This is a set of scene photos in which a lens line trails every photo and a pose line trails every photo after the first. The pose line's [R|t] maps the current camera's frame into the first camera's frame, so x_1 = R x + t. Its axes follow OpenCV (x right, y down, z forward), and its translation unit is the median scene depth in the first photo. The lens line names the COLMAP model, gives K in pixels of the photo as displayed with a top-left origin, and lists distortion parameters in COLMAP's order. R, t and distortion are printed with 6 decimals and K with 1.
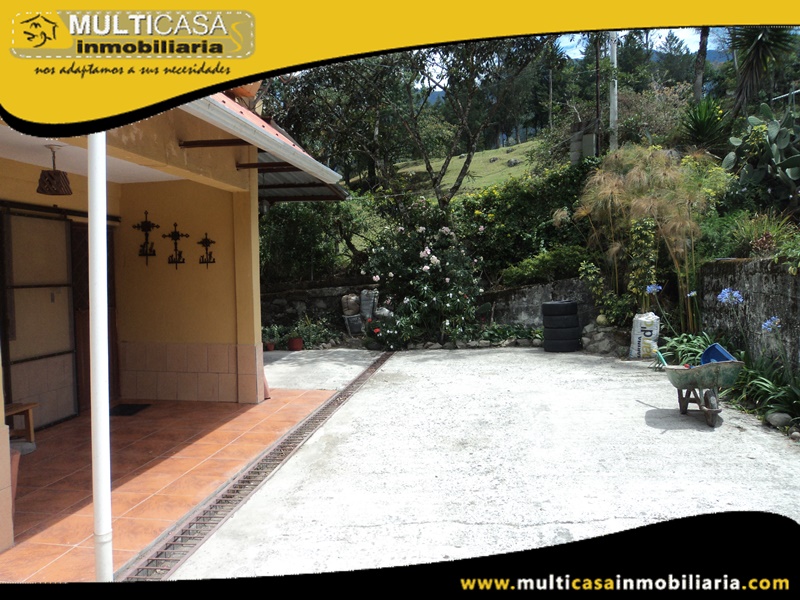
lens RADIAL K [[640.6, 0, 399.6], [0, 640.6, 298.2], [0, 0, 1]] dist [-0.022866, 0.004342]
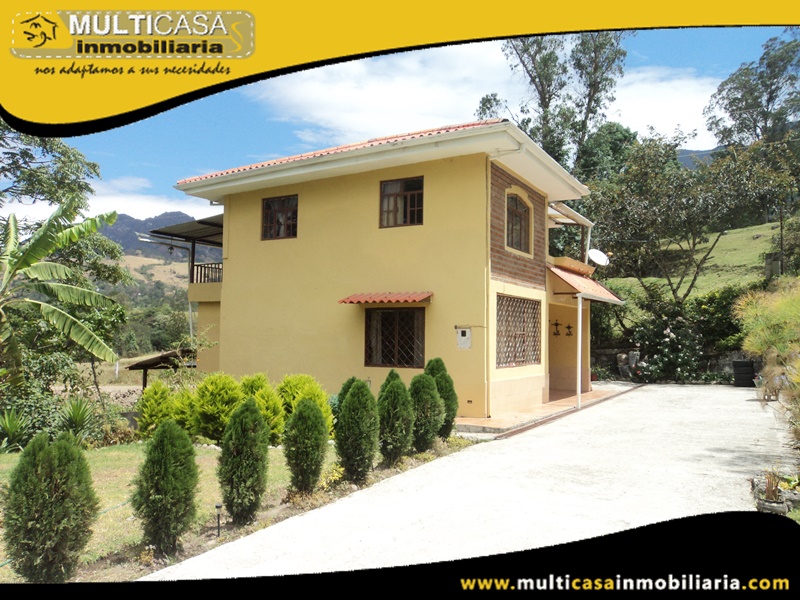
lens RADIAL K [[640.6, 0, 401.2], [0, 640.6, 295.1], [0, 0, 1]] dist [-0.022866, 0.004342]
pose [[0.924729, 0.005292, -0.380590, 0.030025], [-0.045704, 0.994213, -0.097222, 0.037340], [0.377873, 0.107298, 0.919619, -0.946978]]
